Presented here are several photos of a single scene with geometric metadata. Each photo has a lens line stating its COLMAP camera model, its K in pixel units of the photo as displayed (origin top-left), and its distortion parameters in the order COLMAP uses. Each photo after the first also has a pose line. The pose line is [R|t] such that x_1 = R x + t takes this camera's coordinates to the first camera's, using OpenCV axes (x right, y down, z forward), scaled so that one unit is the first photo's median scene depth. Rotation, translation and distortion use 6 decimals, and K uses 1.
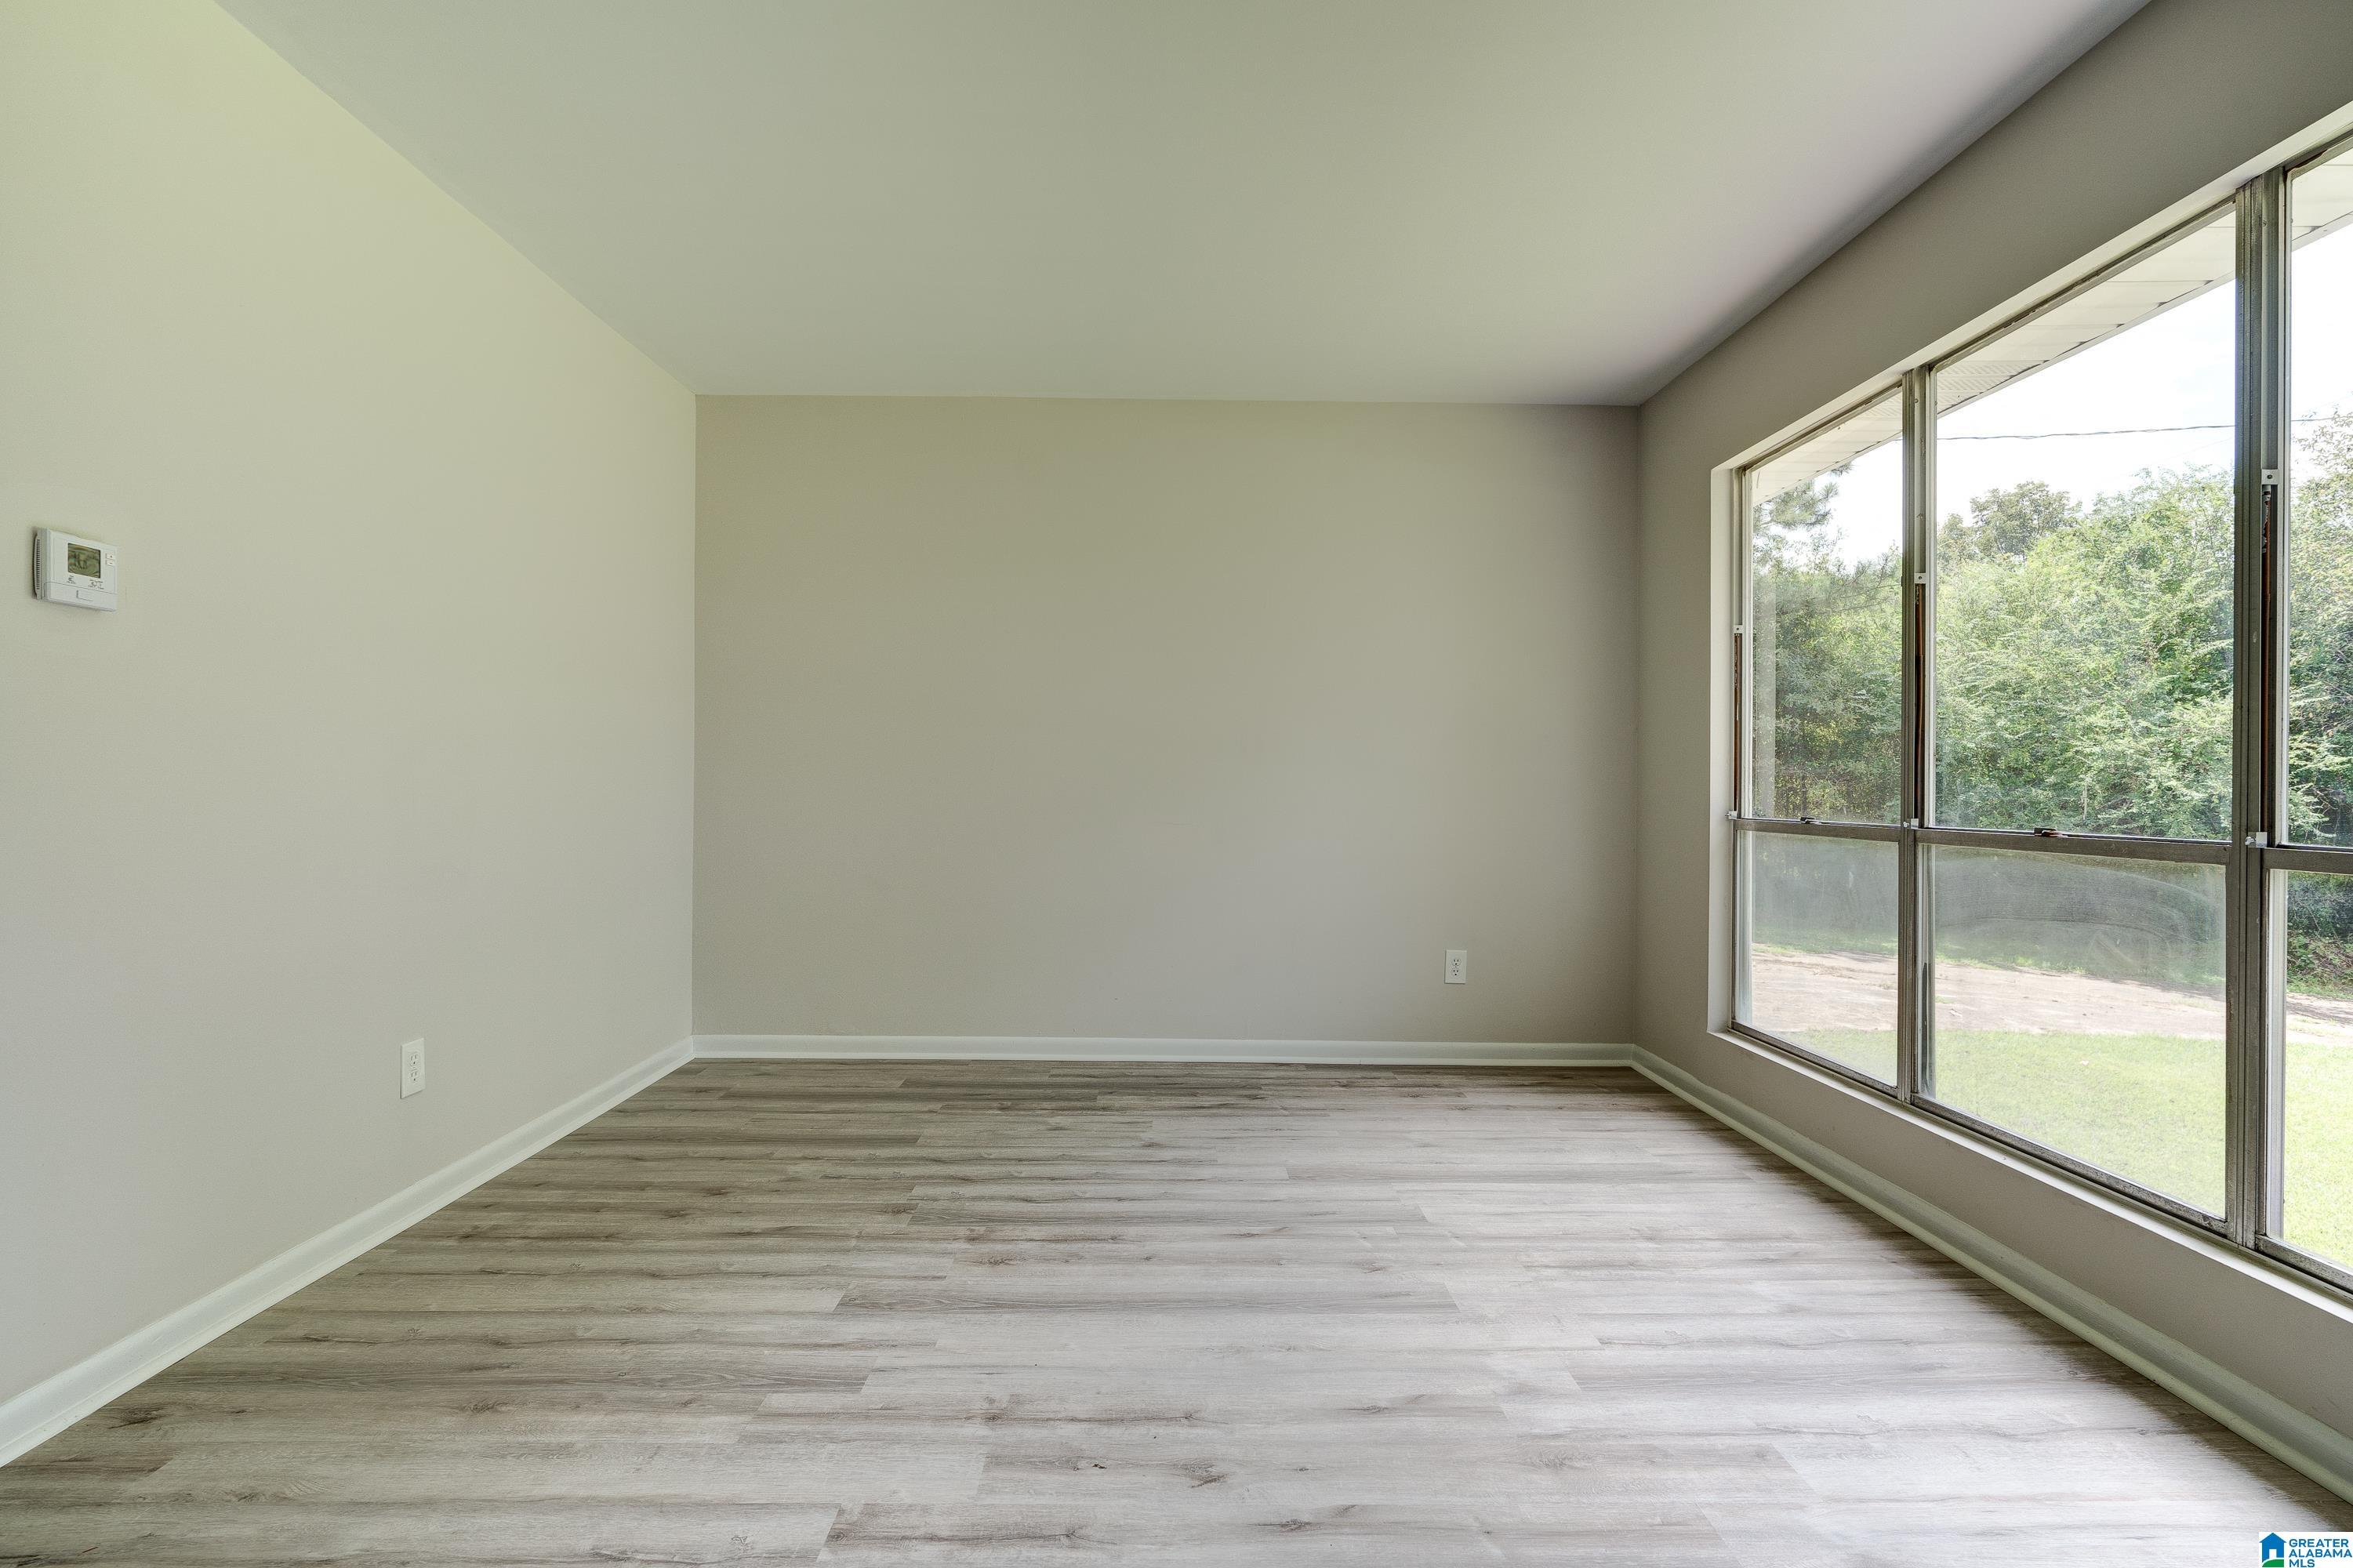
lens RADIAL K [[1170.6, 0, 1178.9], [0, 1170.6, 775.8], [0, 0, 1]] dist [-0.010249, 0.003855]
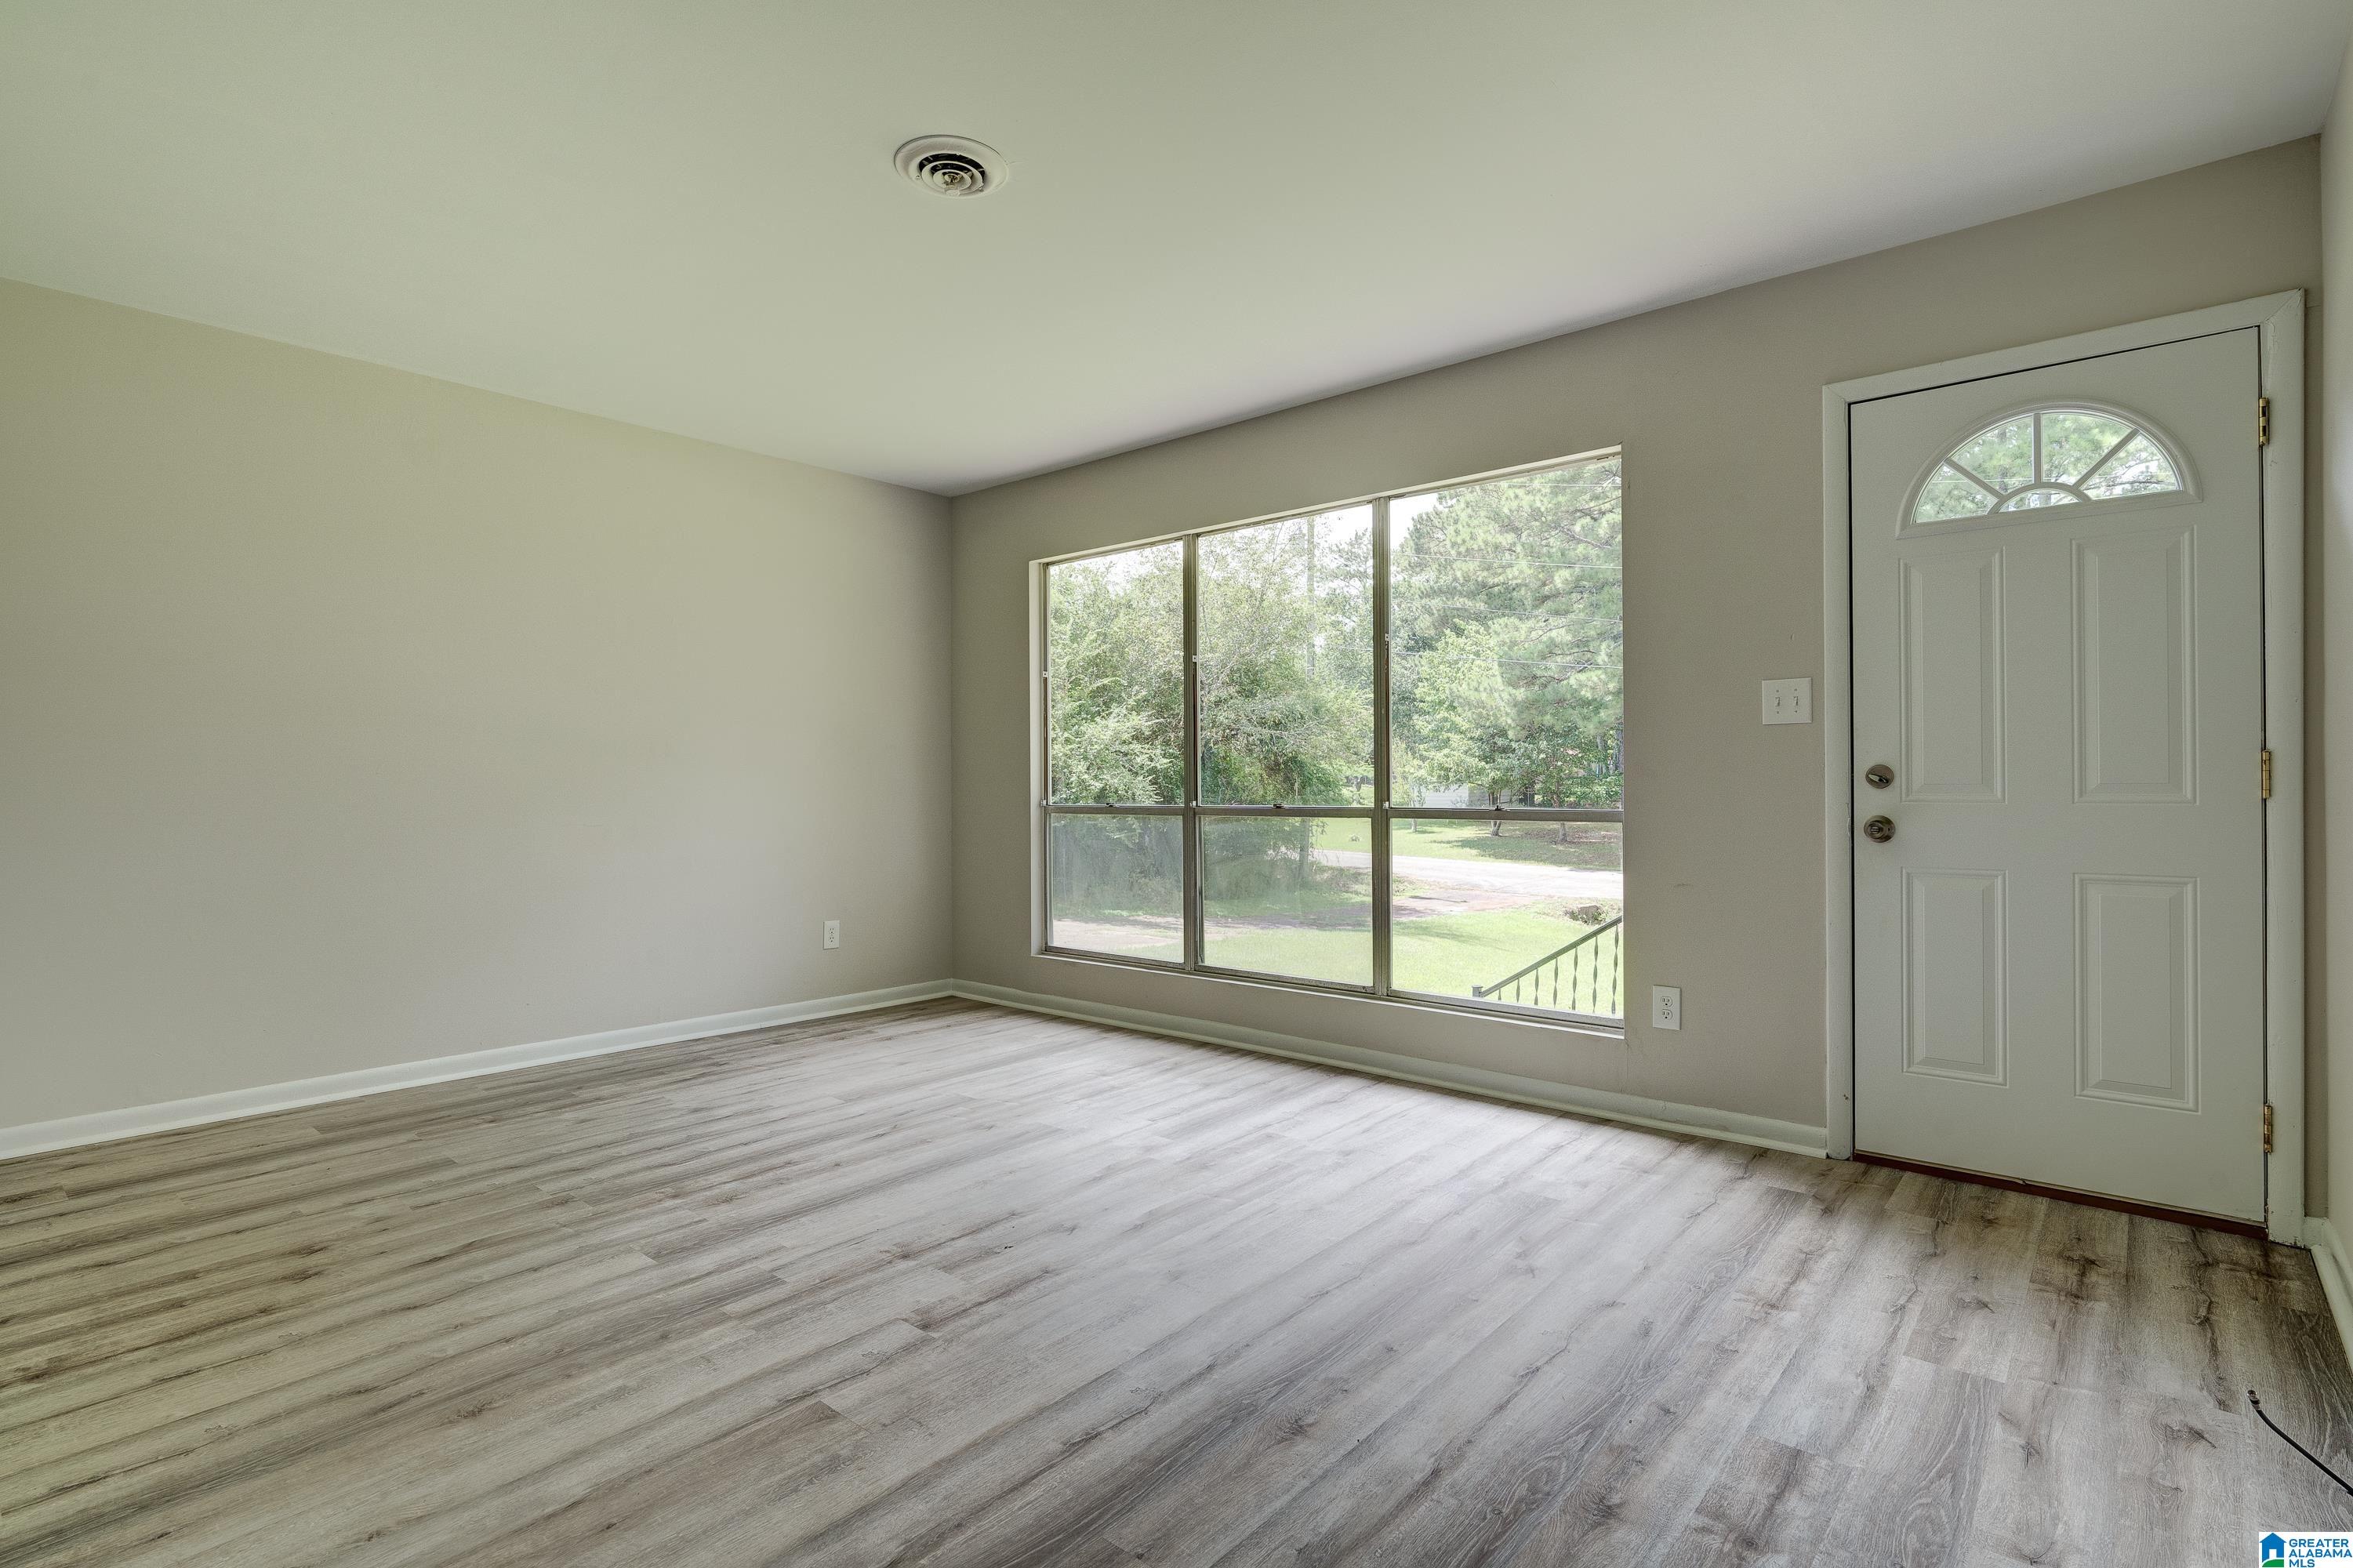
lens RADIAL K [[1141.0, 0, 1170.5], [0, 1141.0, 778.7], [0, 0, 1]] dist [-0.007012, 0.005084]
pose [[0.666823, -0.008768, 0.745164, -0.704336], [0.004513, 0.999960, 0.007727, -0.009763], [-0.745202, -0.001790, 0.666836, -0.083129]]
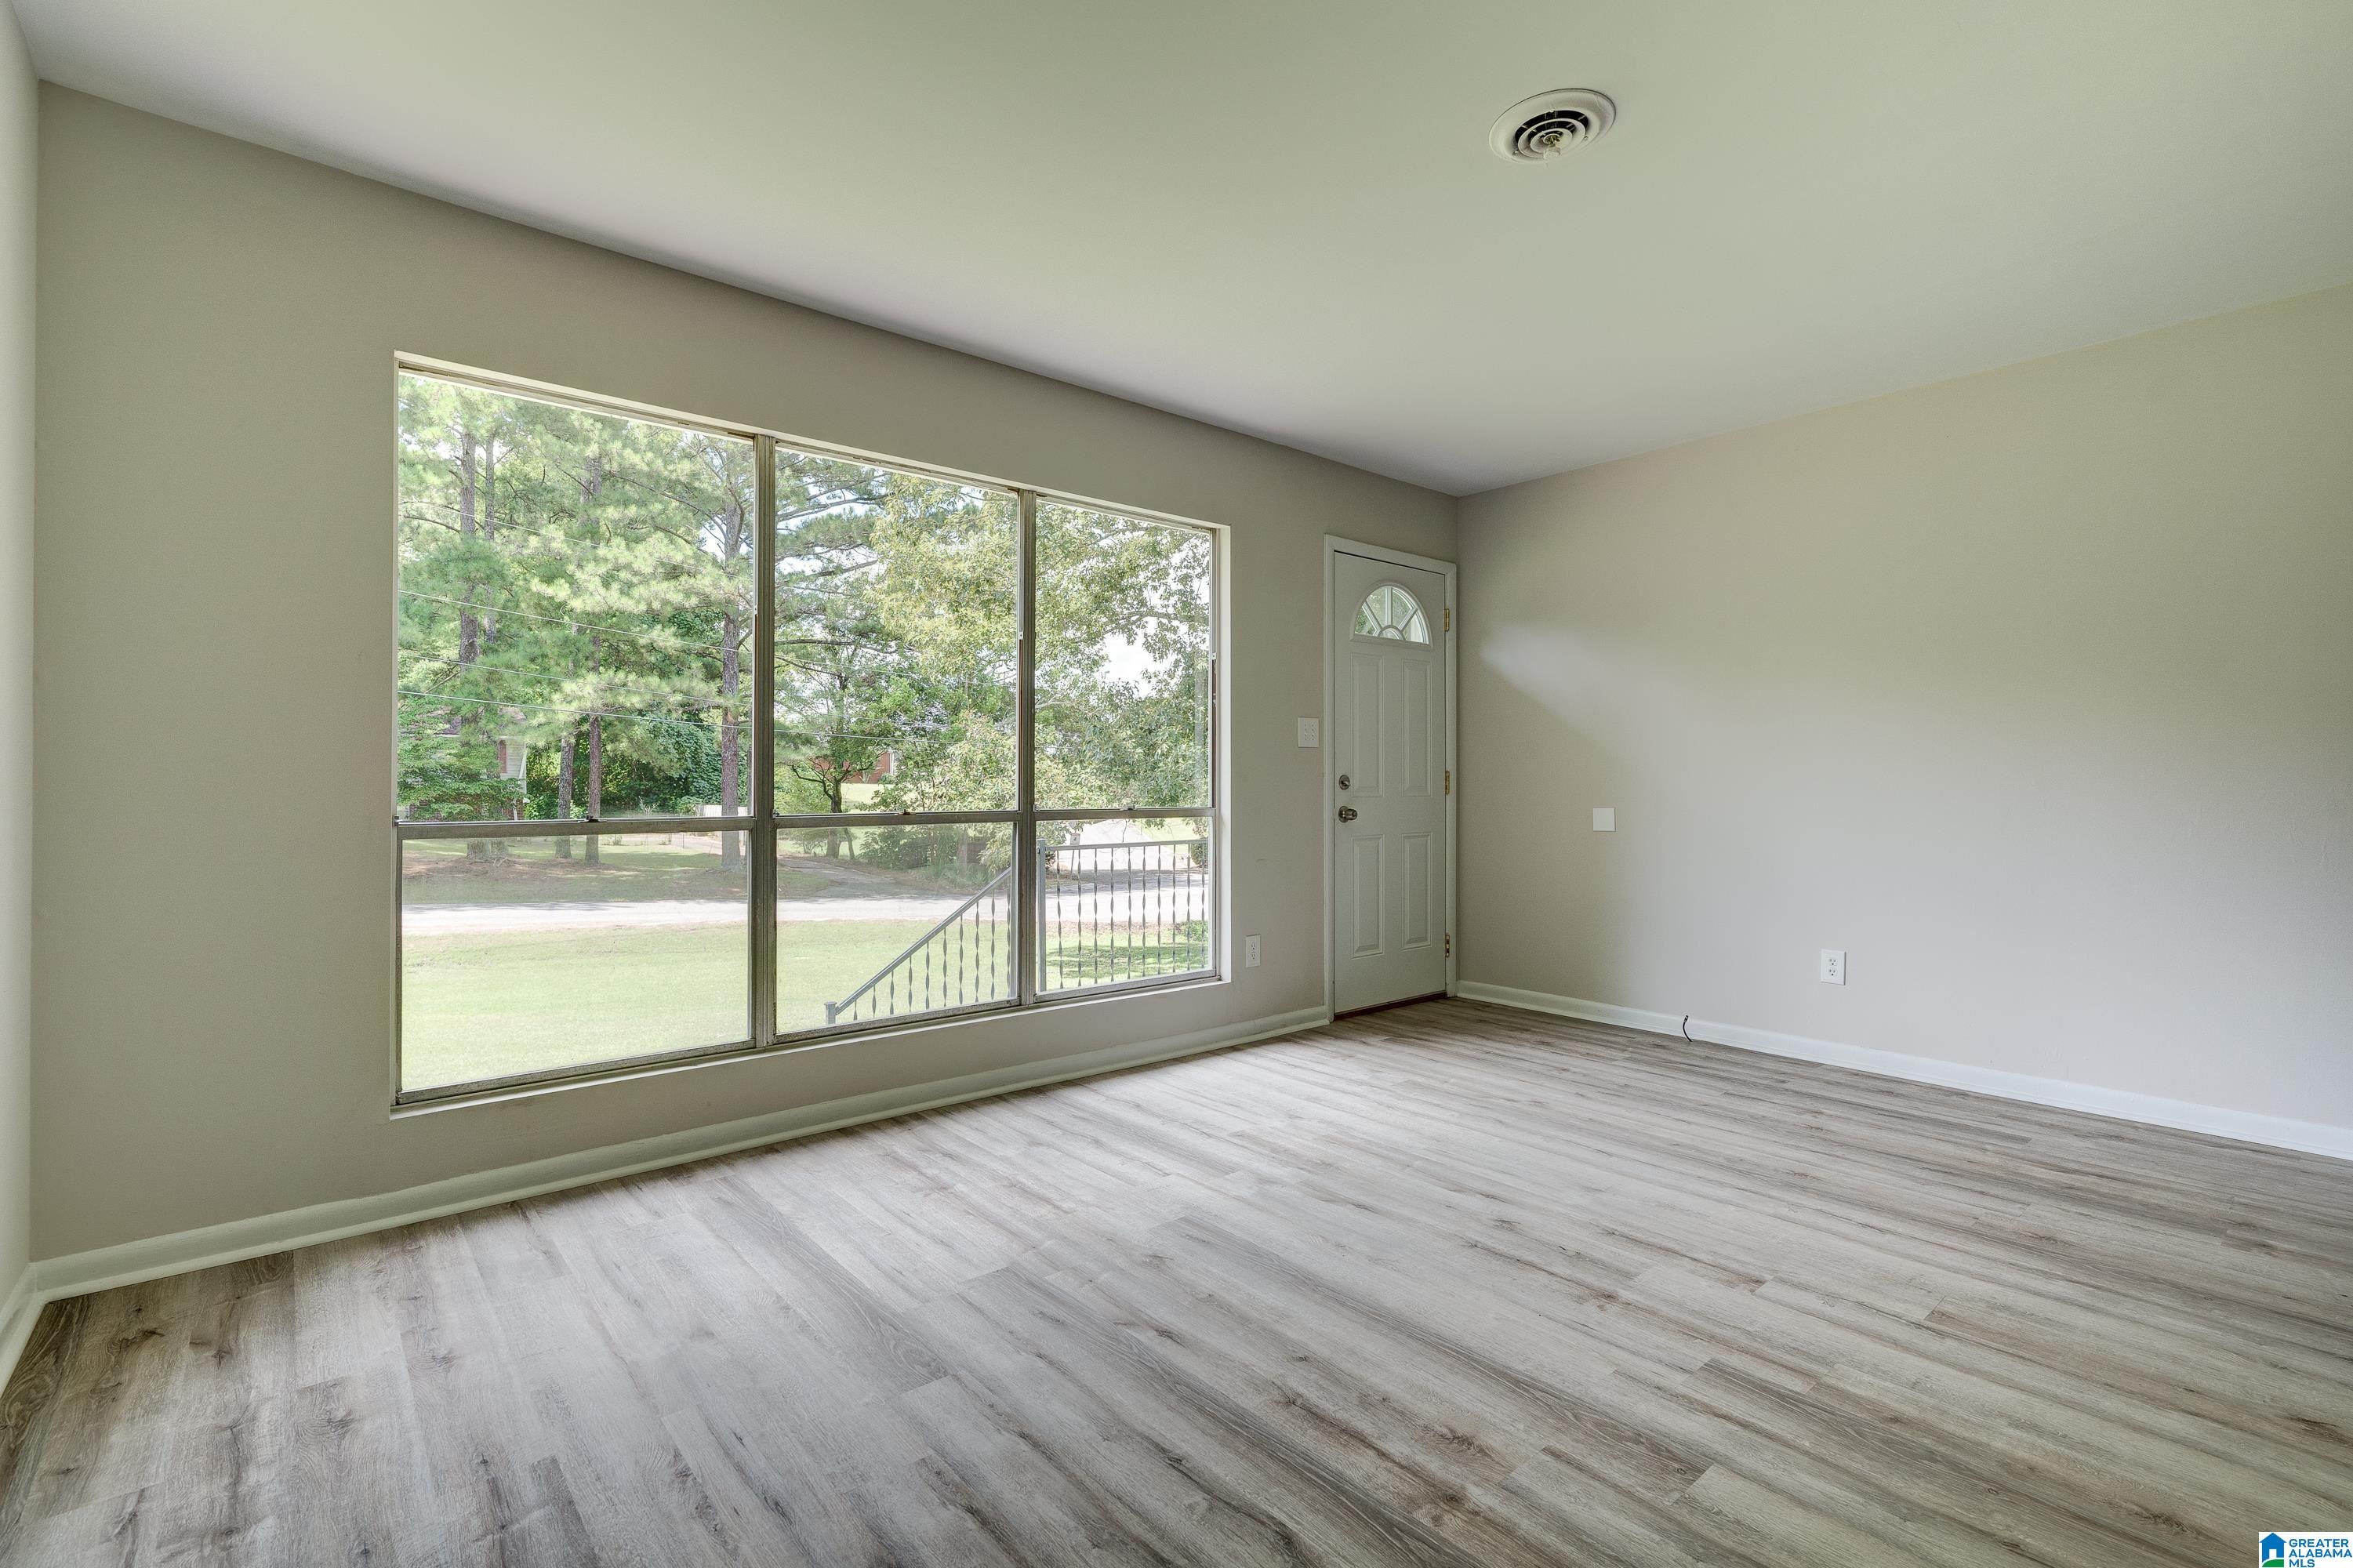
lens RADIAL K [[1070.3, 0, 1178.4], [0, 1070.3, 788.0], [0, 0, 1]] dist [-0.010359, 0.004312]
pose [[-0.640334, -0.011397, 0.768012, -0.553130], [-0.012813, 0.999909, 0.004156, 0.006109], [-0.767990, -0.007179, -0.640422, 1.573656]]
